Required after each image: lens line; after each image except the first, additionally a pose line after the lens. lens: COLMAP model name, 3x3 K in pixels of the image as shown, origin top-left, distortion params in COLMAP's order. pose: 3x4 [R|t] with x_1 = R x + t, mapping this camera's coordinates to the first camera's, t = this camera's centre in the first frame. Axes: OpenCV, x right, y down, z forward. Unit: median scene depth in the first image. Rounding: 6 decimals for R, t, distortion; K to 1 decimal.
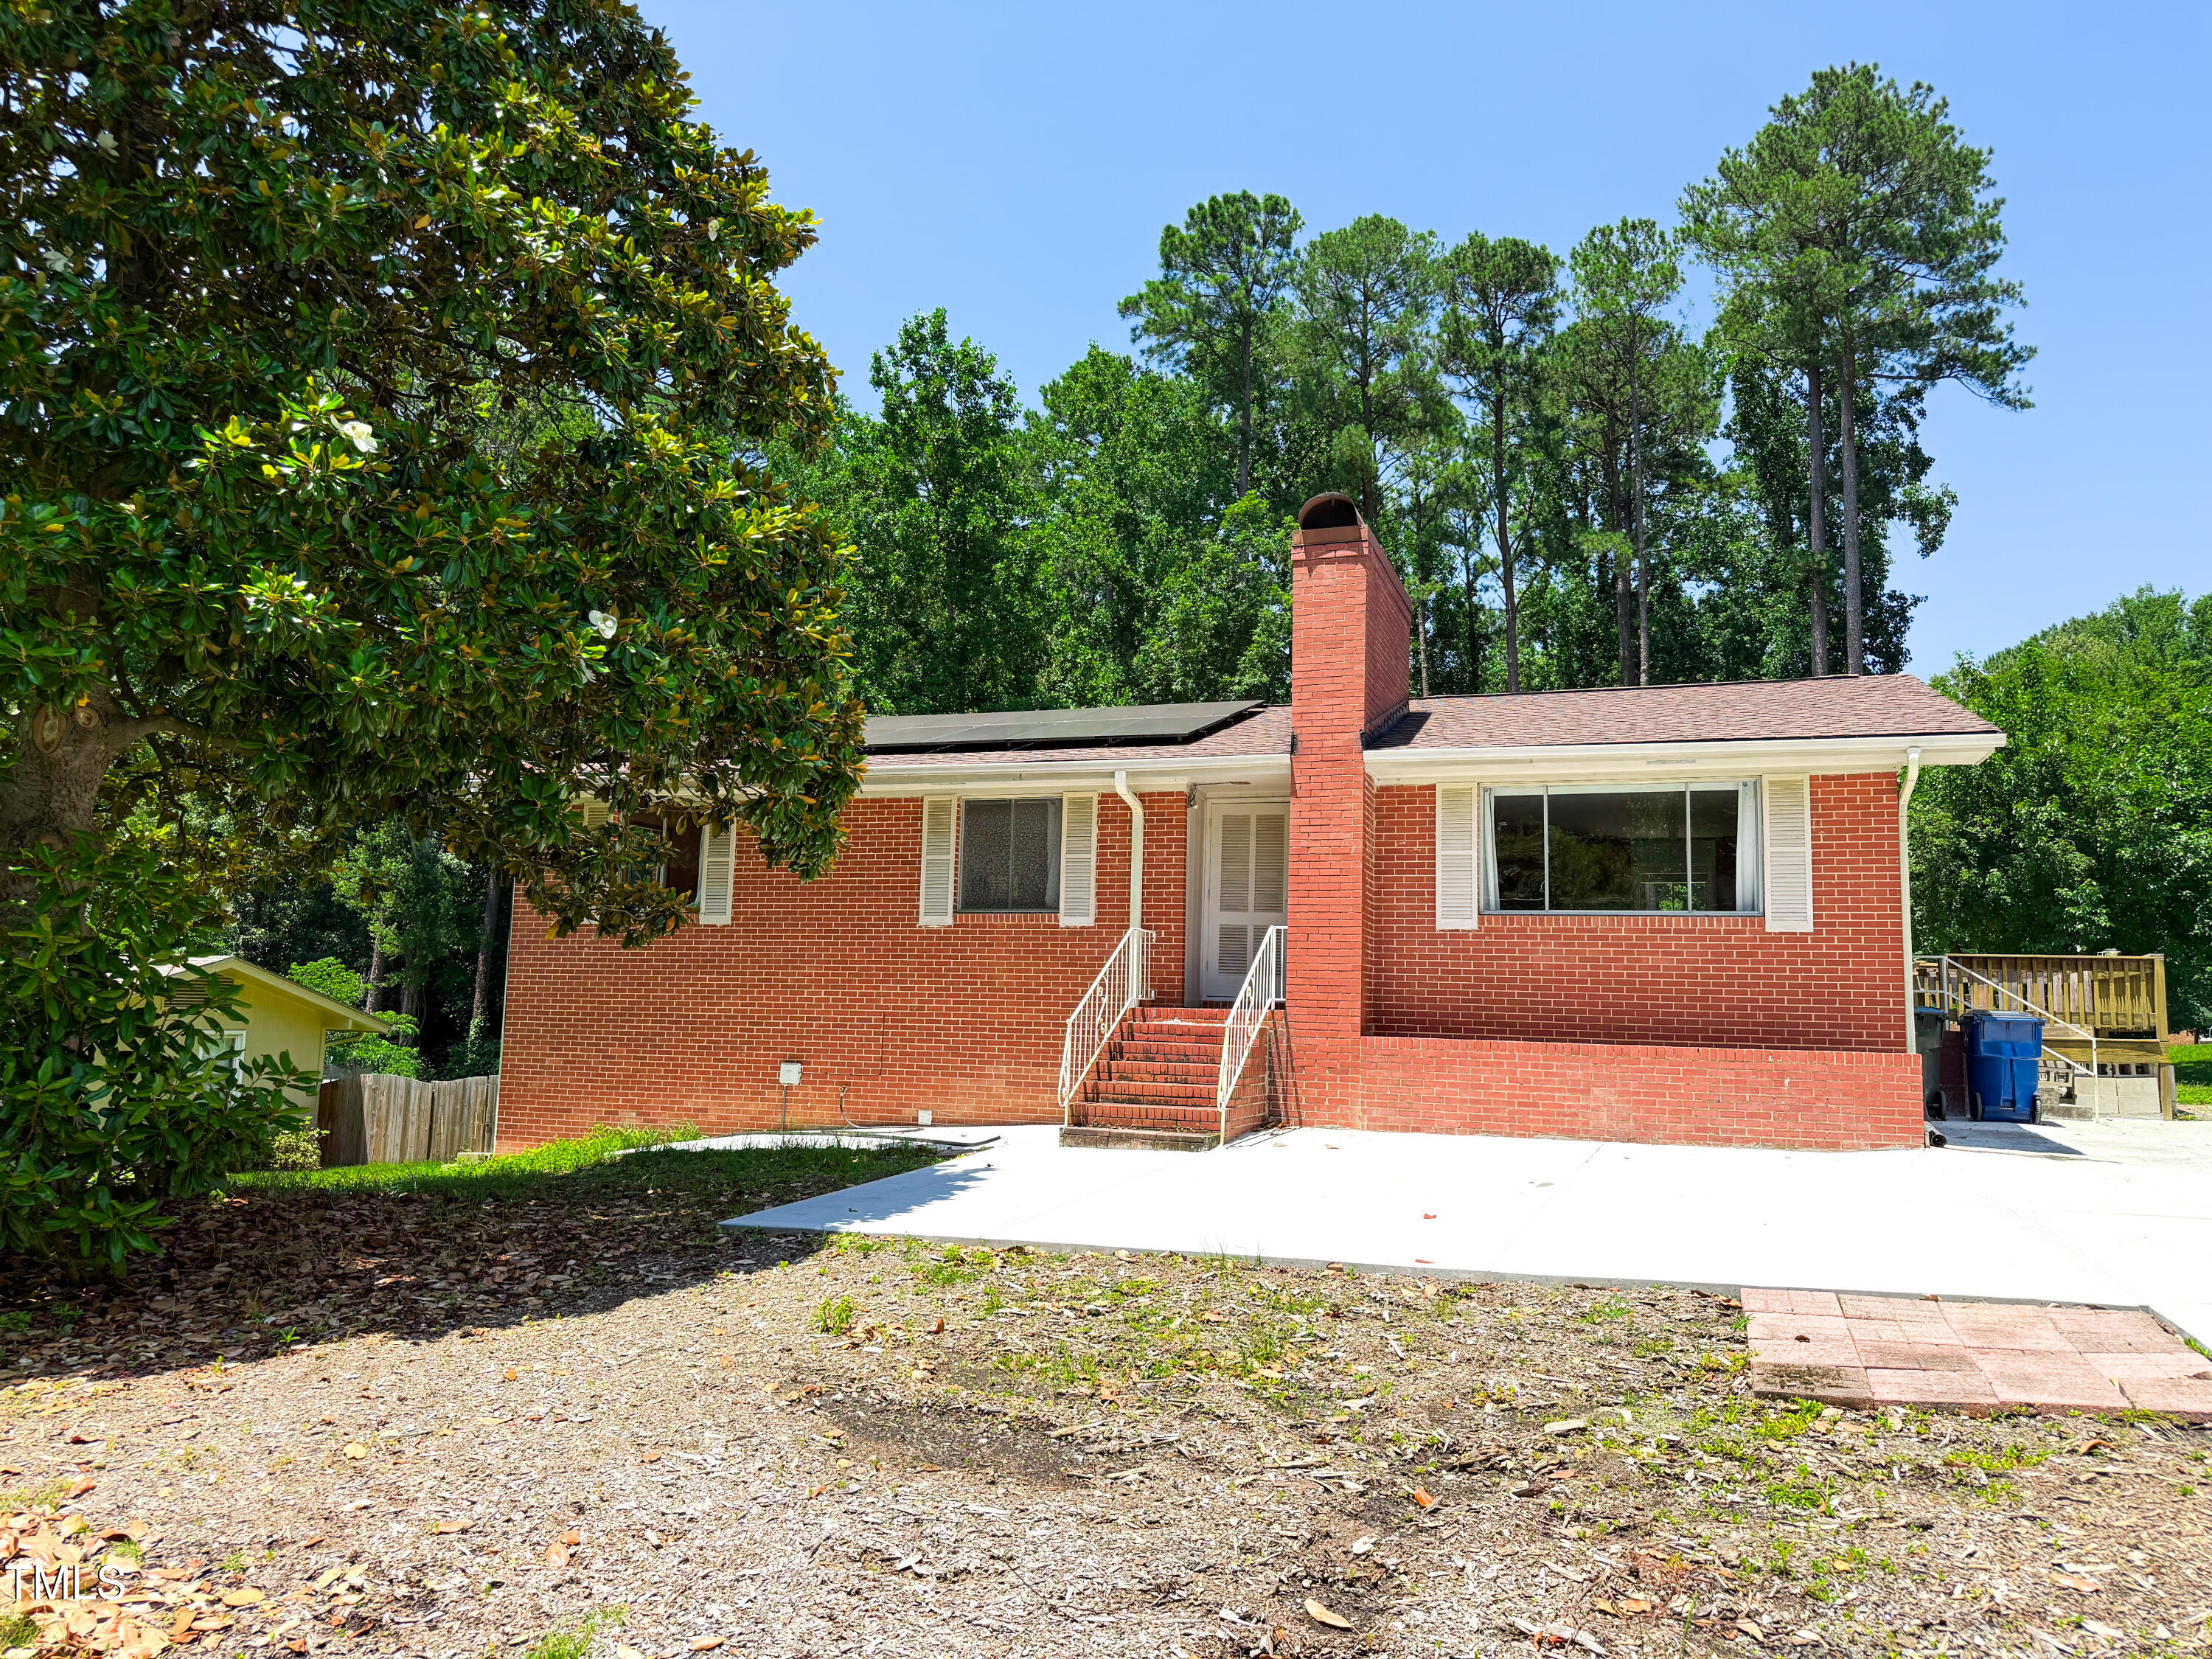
lens RADIAL K [[1584.5, 0, 1138.5], [0, 1584.5, 841.2], [0, 0, 1]] dist [0.045866, -0.062756]
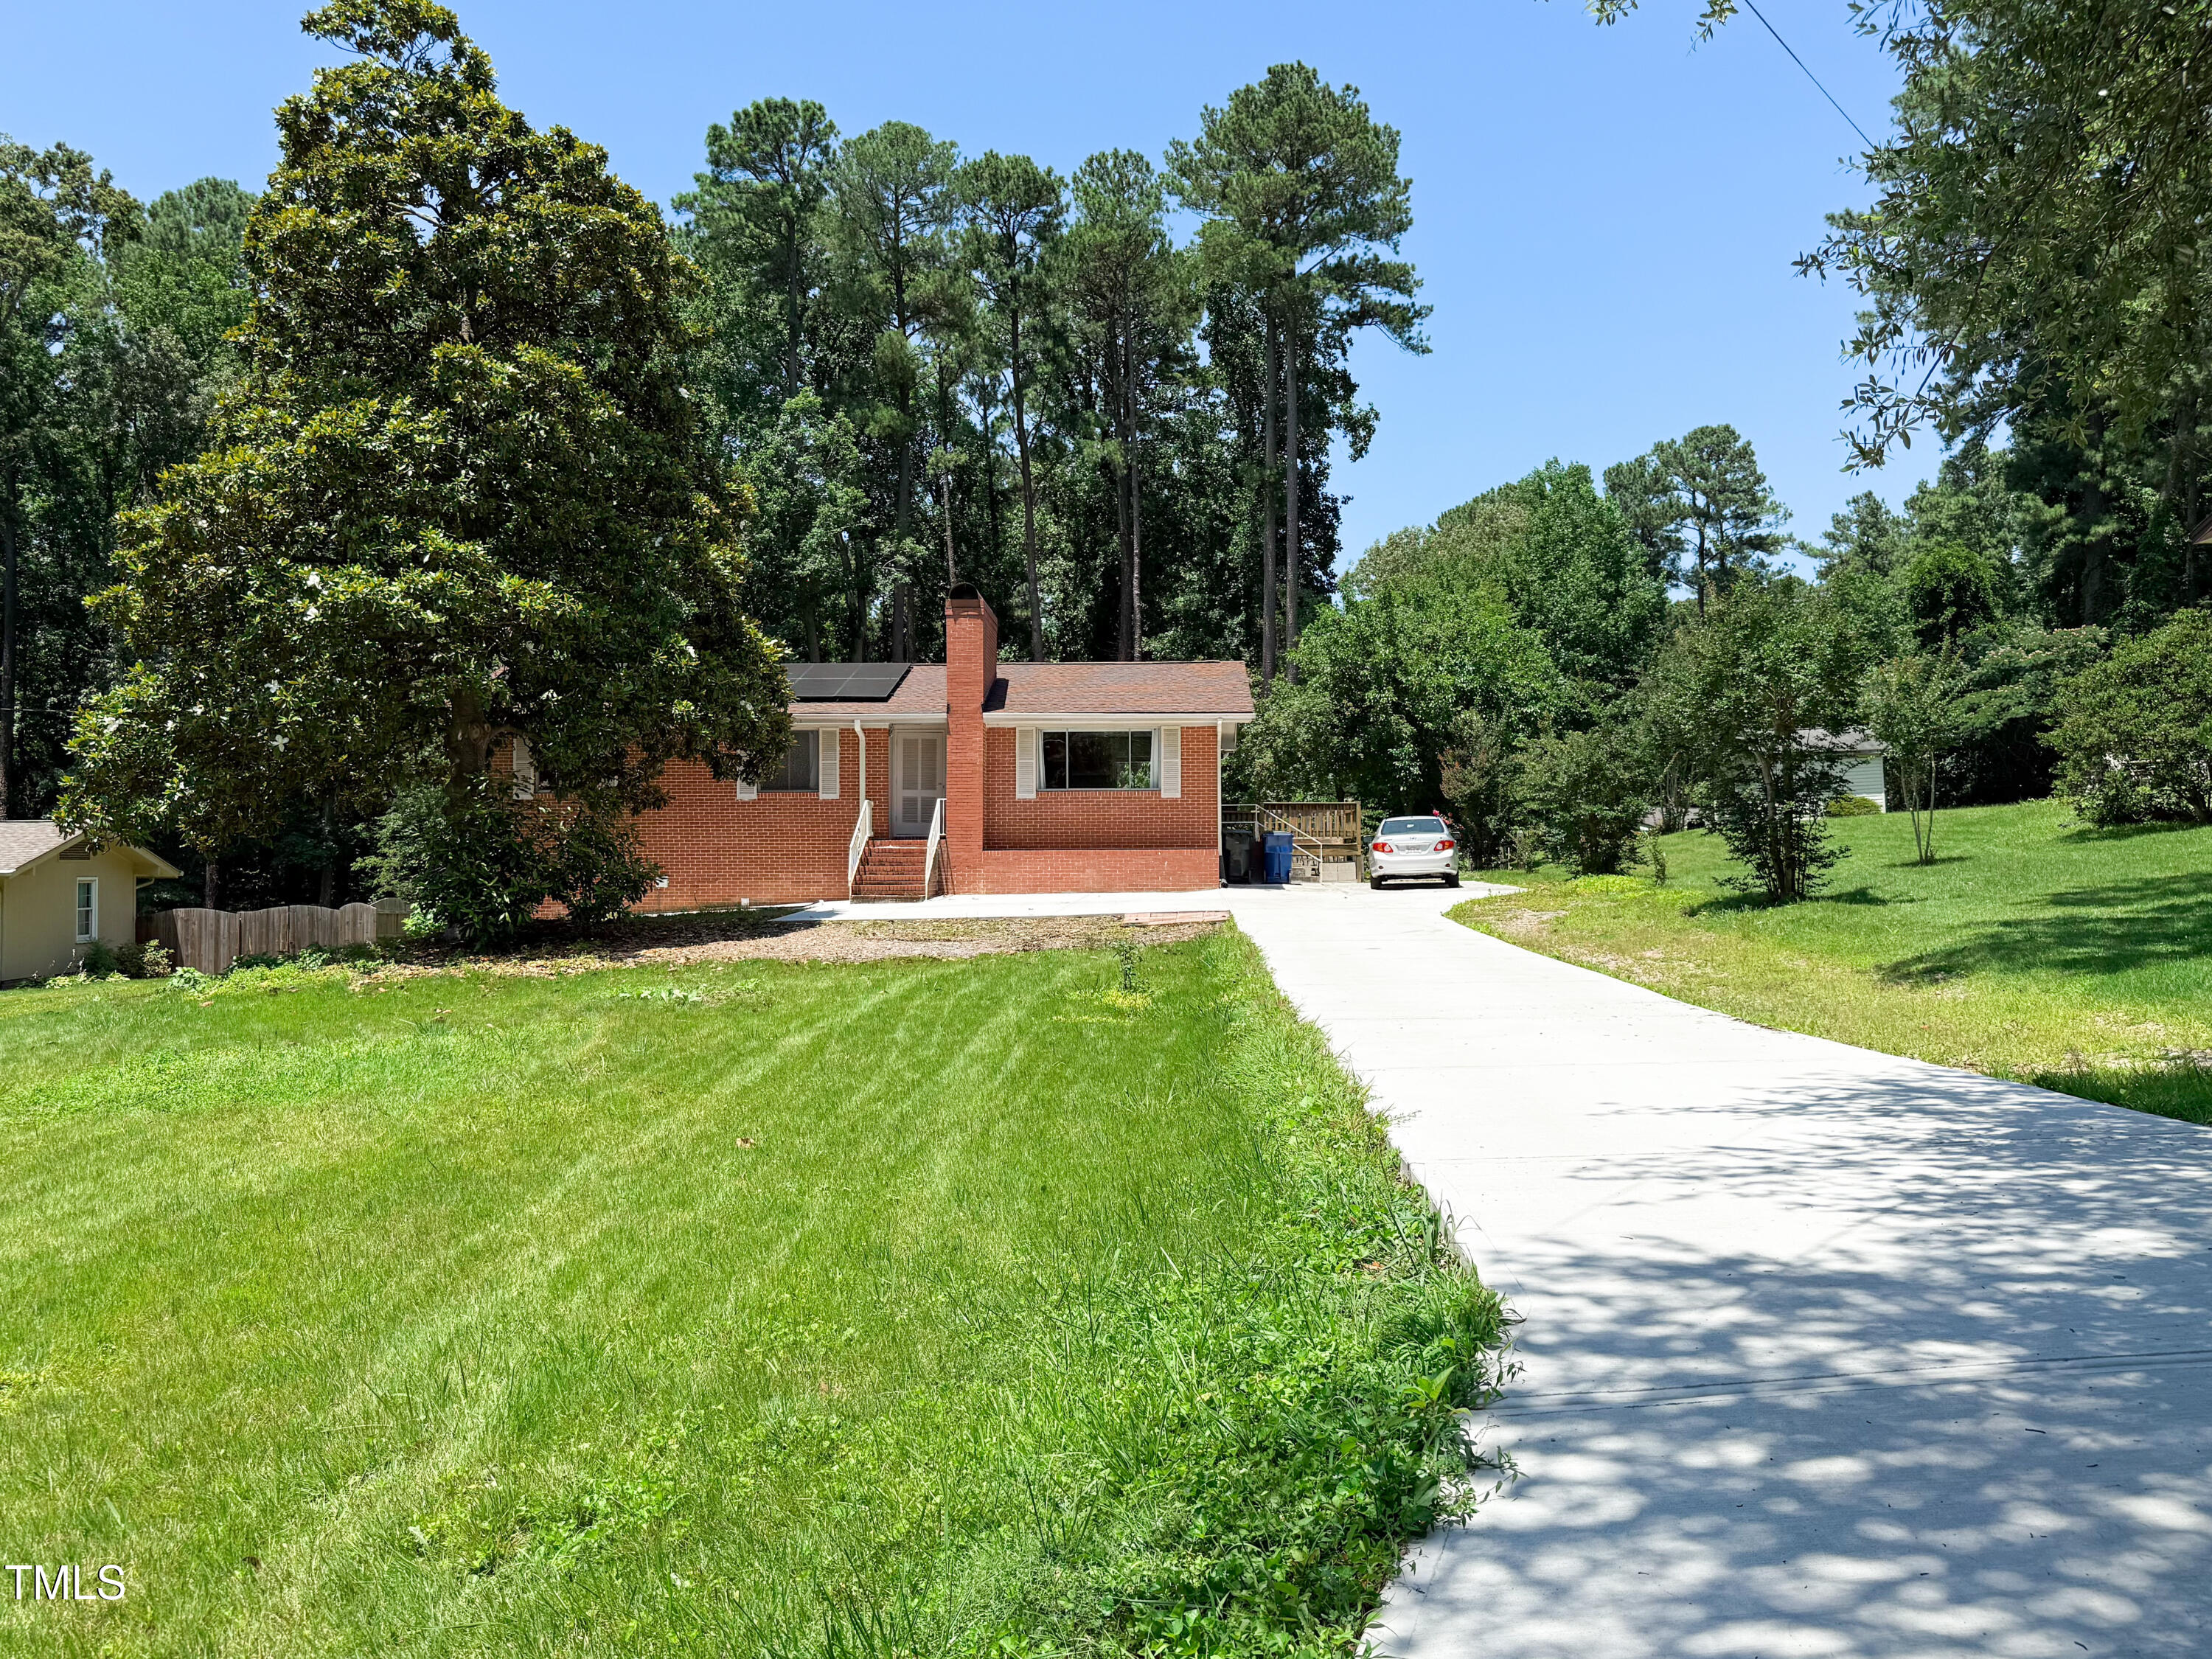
lens RADIAL K [[1856.9, 0, 1134.8], [0, 1856.9, 884.3], [0, 0, 1]] dist [0.042502, -0.048644]
pose [[0.956085, -0.031886, 0.291349, -0.152974], [-0.004288, 0.992436, 0.122686, -0.053673], [-0.293057, -0.118547, 0.948717, -0.554667]]
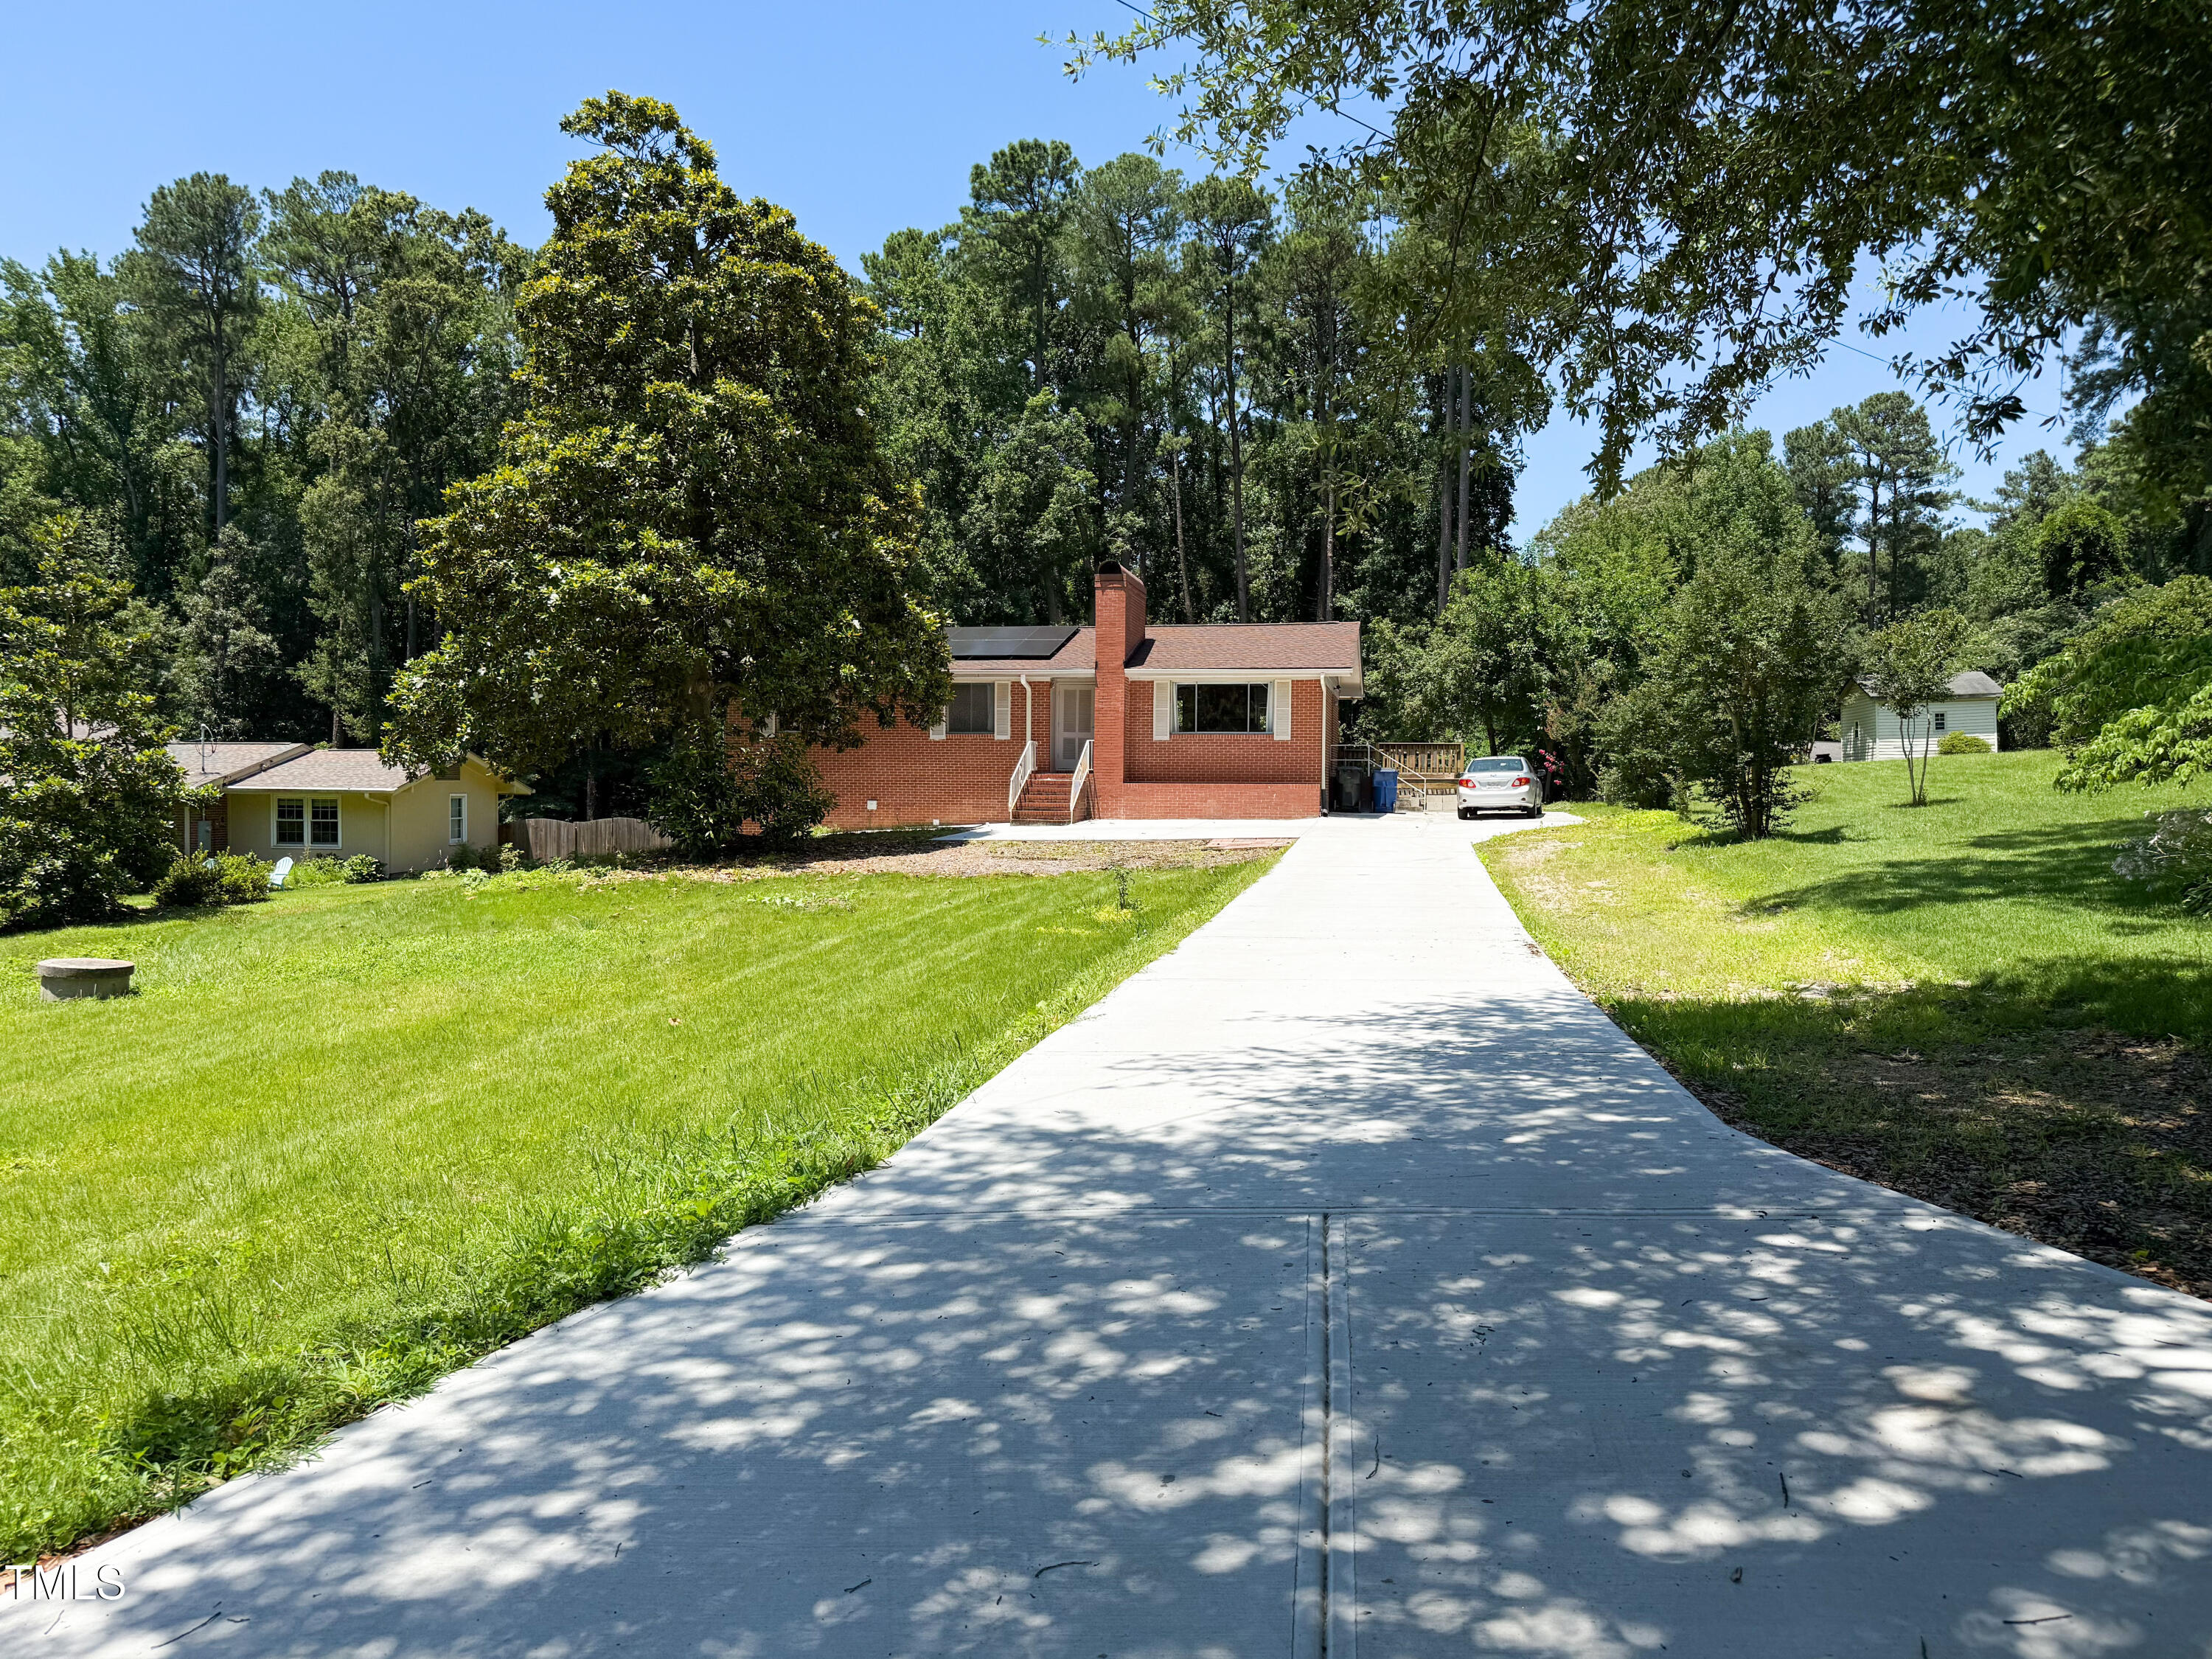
lens RADIAL K [[1584.5, 0, 1139.4], [0, 1584.5, 881.0], [0, 0, 1]] dist [0.045866, -0.062756]
pose [[0.989652, -0.026842, 0.140959, -0.078285], [0.002096, 0.984947, 0.172842, -0.064050], [-0.143476, -0.170758, 0.974811, -0.600174]]
